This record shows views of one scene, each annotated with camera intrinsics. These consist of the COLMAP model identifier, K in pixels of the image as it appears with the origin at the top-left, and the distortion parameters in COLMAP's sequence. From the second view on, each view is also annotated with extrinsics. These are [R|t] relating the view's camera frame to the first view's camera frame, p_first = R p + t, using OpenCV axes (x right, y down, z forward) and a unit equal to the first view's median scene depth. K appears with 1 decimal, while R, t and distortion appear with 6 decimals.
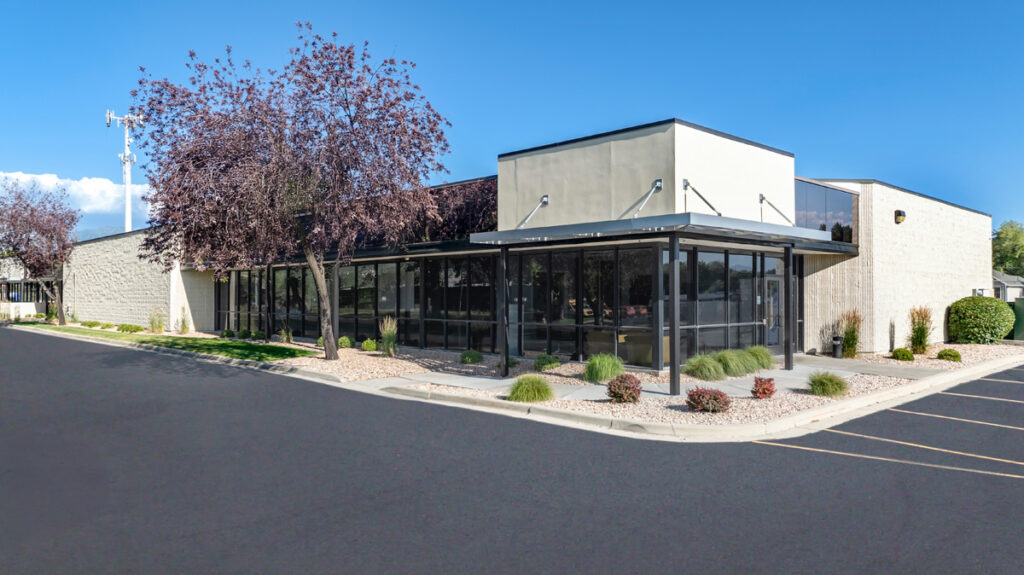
lens RADIAL K [[739.6, 0, 515.1], [0, 739.6, 290.8], [0, 0, 1]] dist [-0.038443, 0.008406]
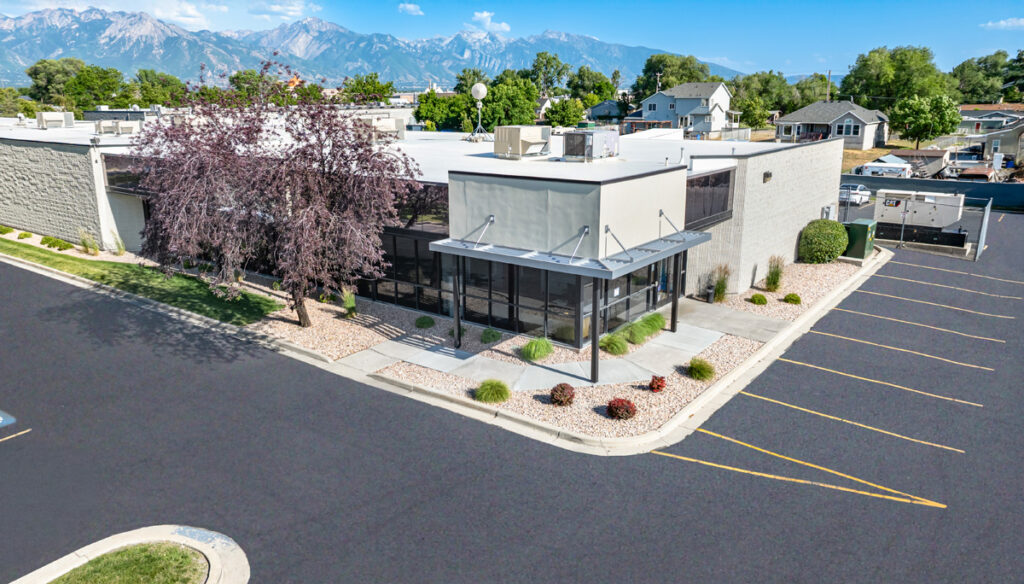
lens RADIAL K [[751.6, 0, 507.6], [0, 751.6, 288.8], [0, 0, 1]] dist [-0.032894, 0.032300]
pose [[0.988570, -0.041827, 0.144844, -0.096982], [0.002994, 0.966001, 0.258520, -0.271187], [-0.150732, -0.255132, 0.955085, -0.187171]]
